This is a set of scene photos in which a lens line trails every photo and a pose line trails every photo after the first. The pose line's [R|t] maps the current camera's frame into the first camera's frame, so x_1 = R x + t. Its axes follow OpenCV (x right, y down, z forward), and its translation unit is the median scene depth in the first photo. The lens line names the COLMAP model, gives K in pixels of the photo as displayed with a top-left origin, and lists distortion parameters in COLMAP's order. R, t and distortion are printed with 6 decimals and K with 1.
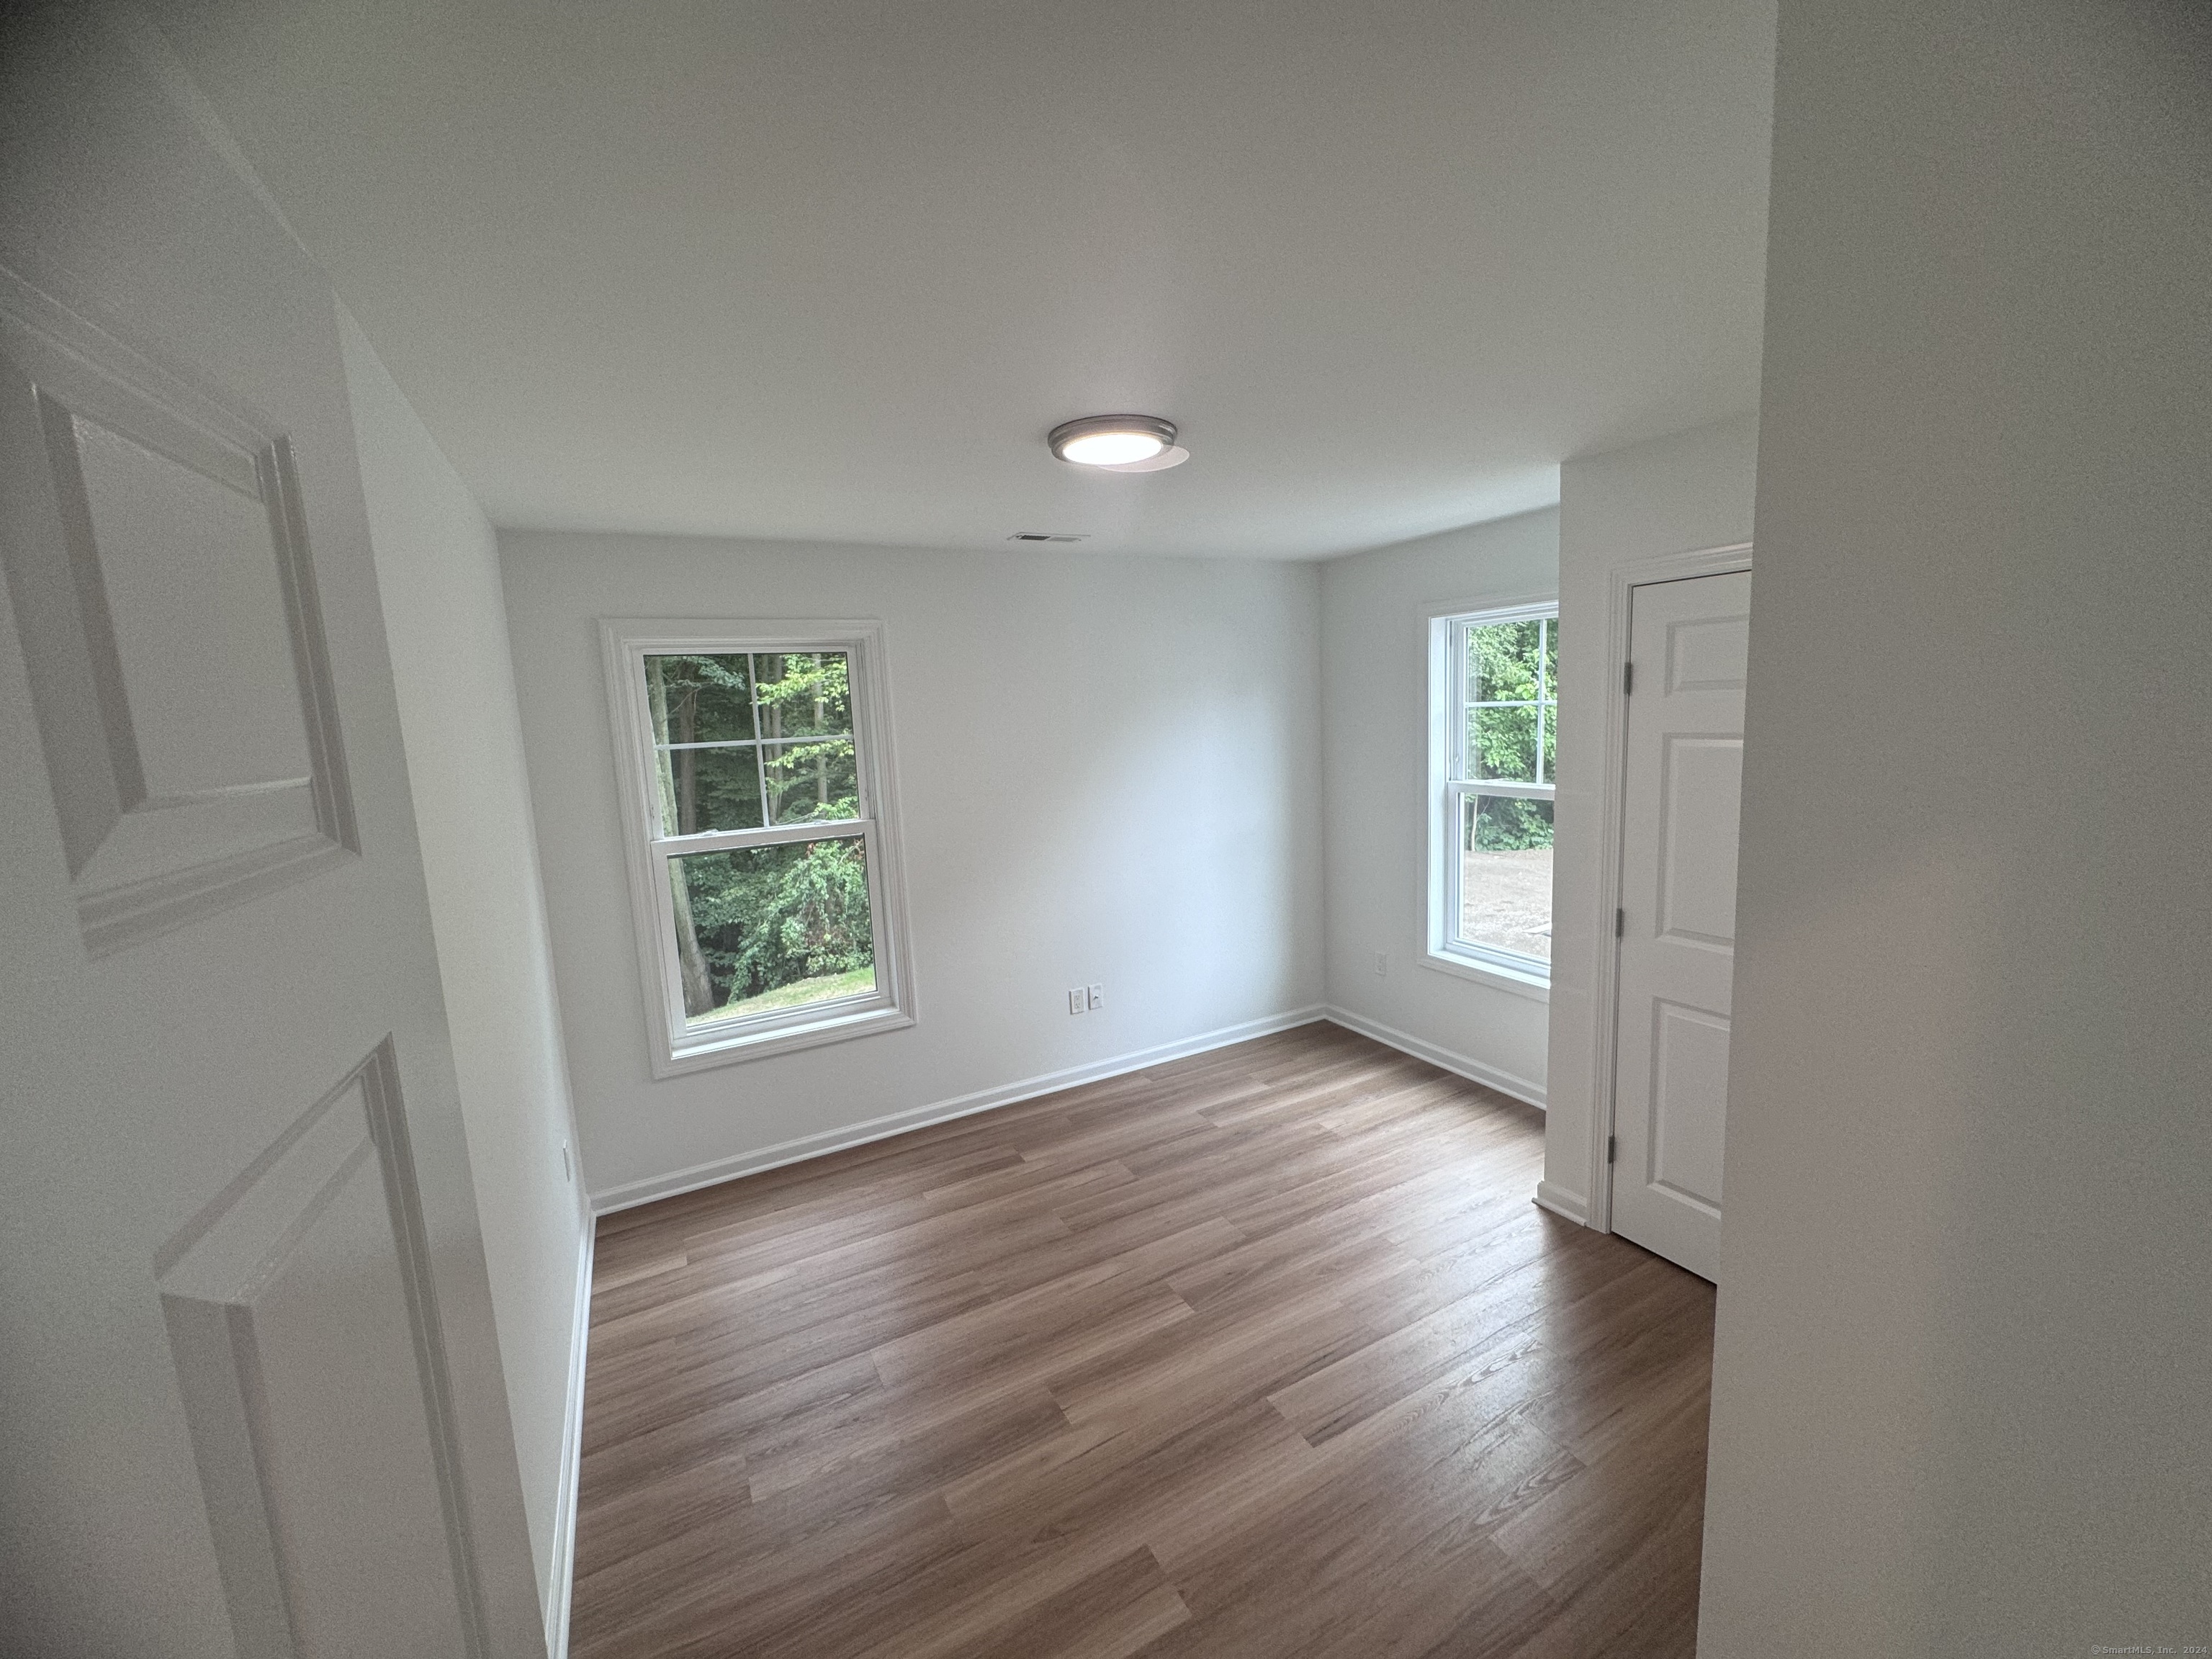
lens RADIAL K [[885.7, 0, 1106.0], [0, 885.7, 829.5], [0, 0, 1]] dist [0.002727, 0.000728]
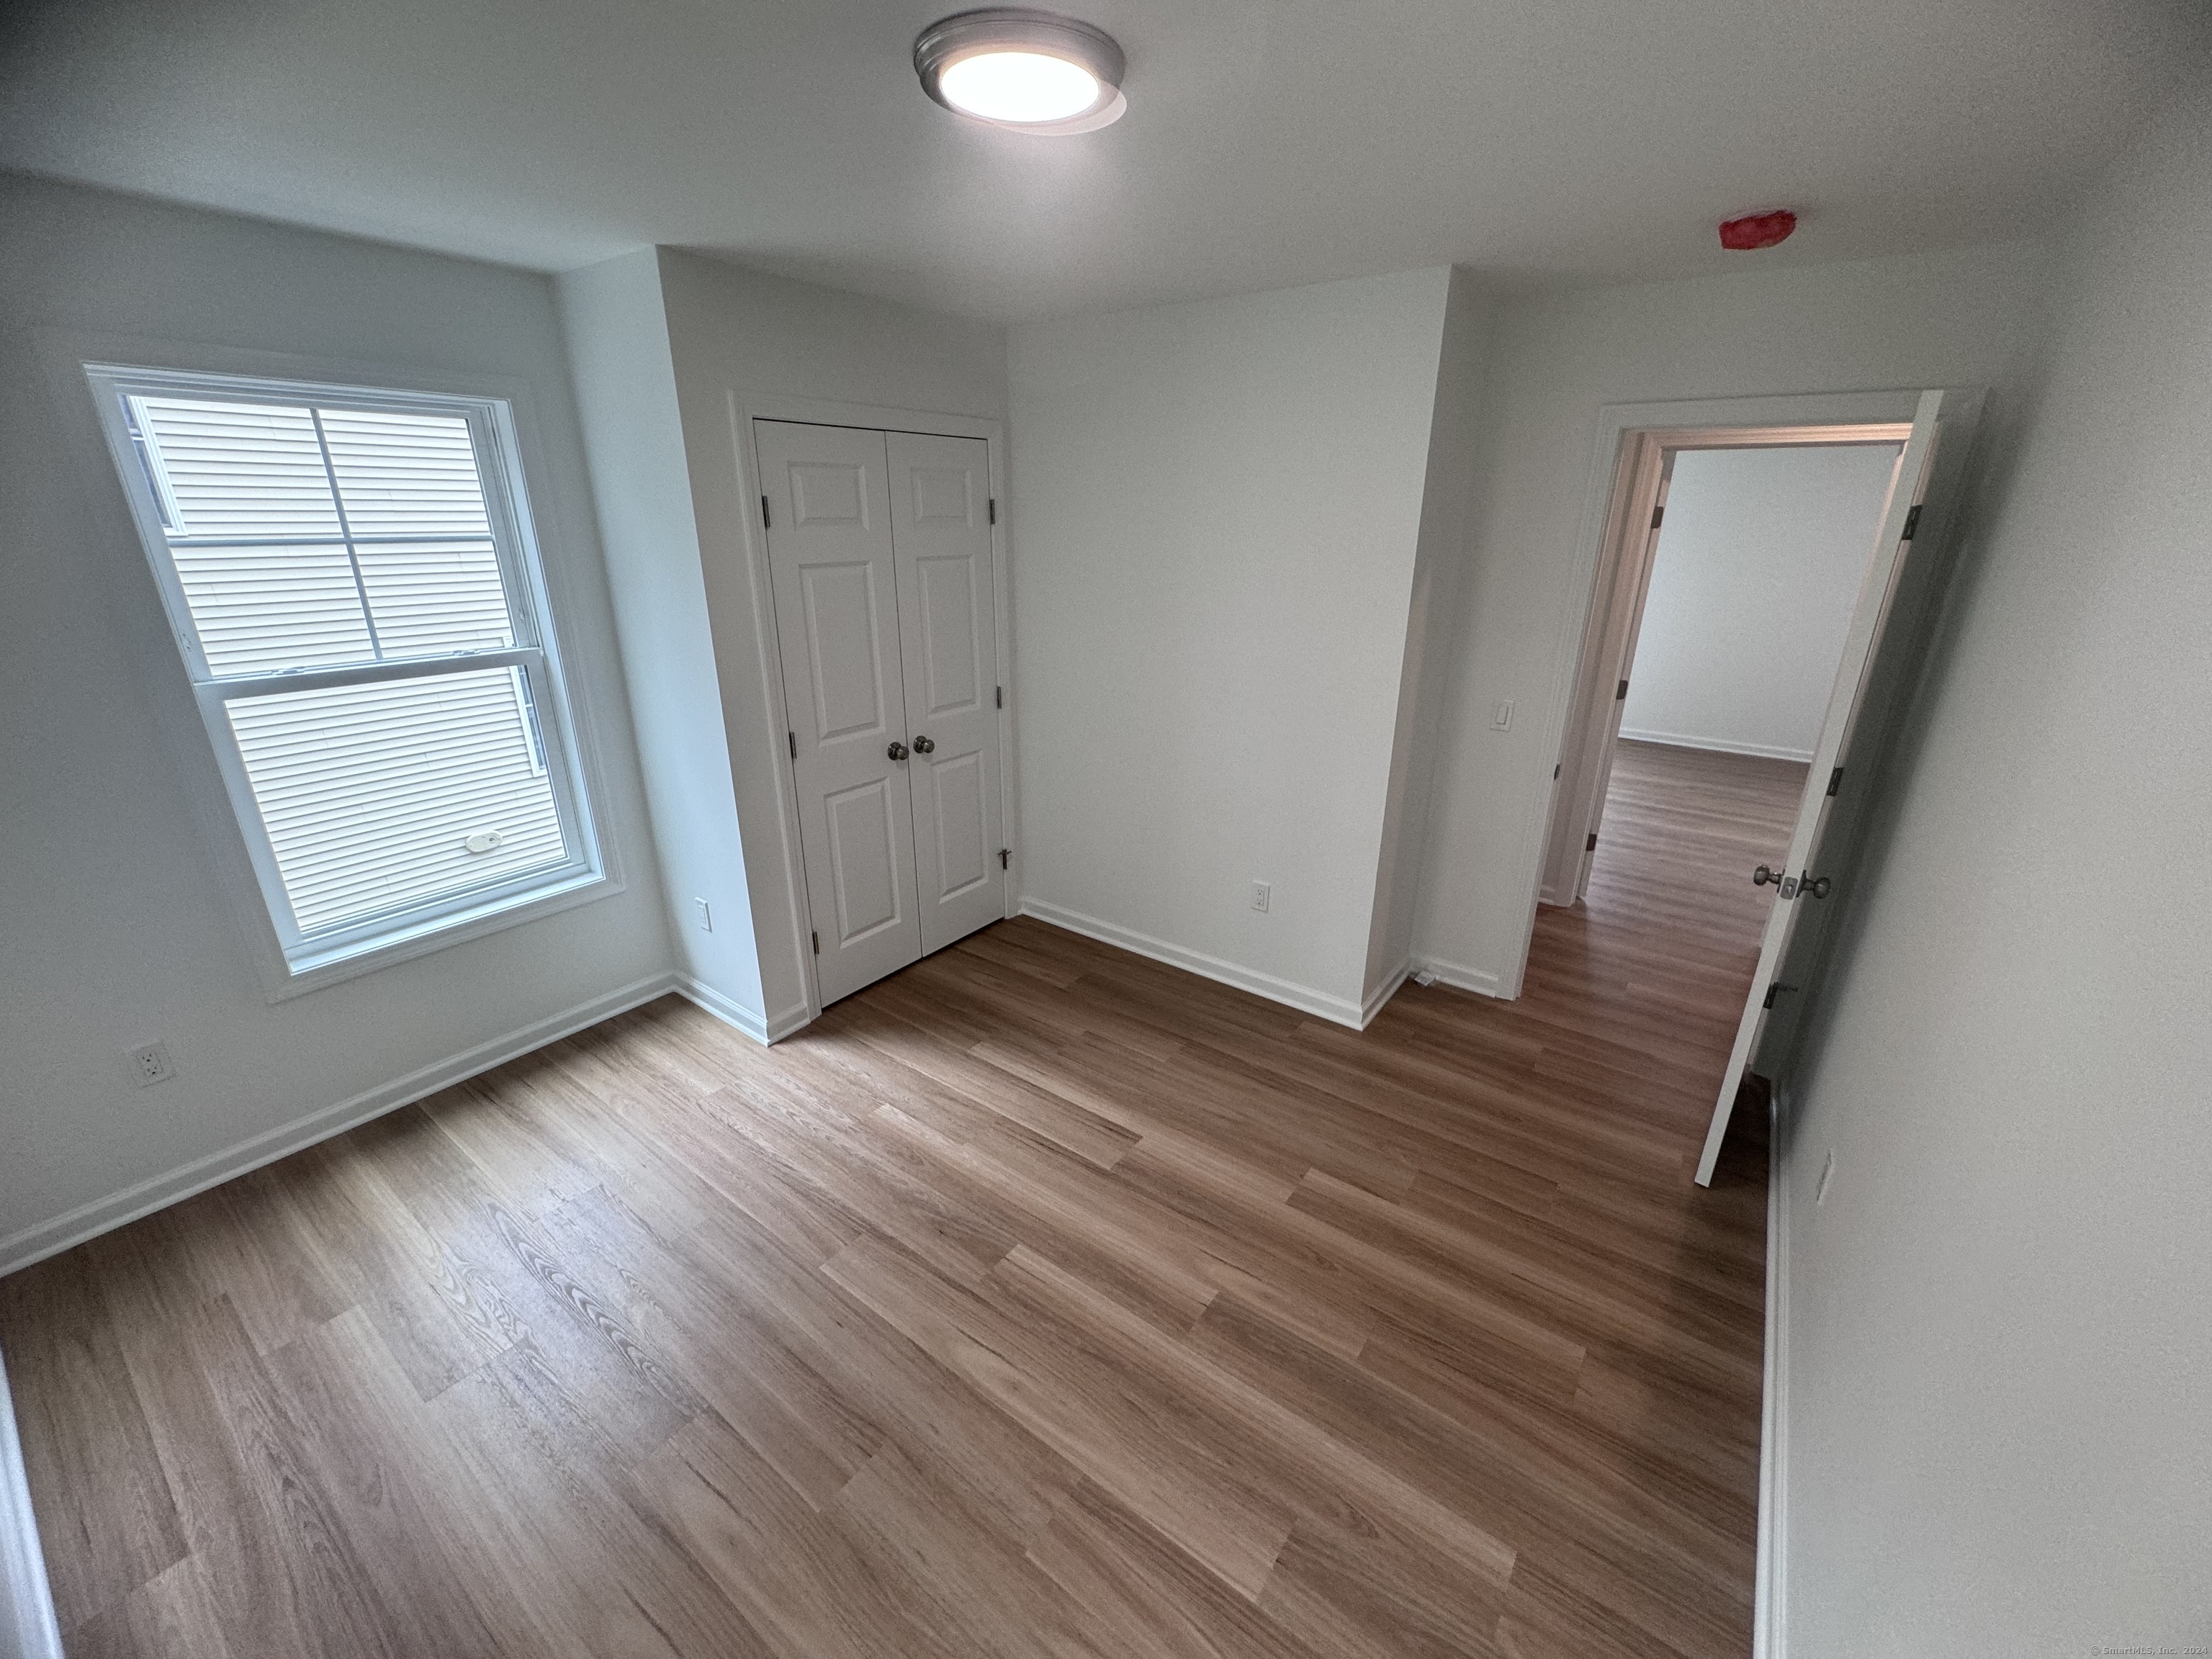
lens RADIAL K [[885.7, 0, 1106.0], [0, 885.7, 829.5], [0, 0, 1]] dist [0.002727, 0.000728]
pose [[-0.426909, -0.266605, 0.864101, -0.559211], [0.140809, 0.924299, 0.354745, -0.132305], [-0.893265, 0.273117, -0.357051, 1.063402]]
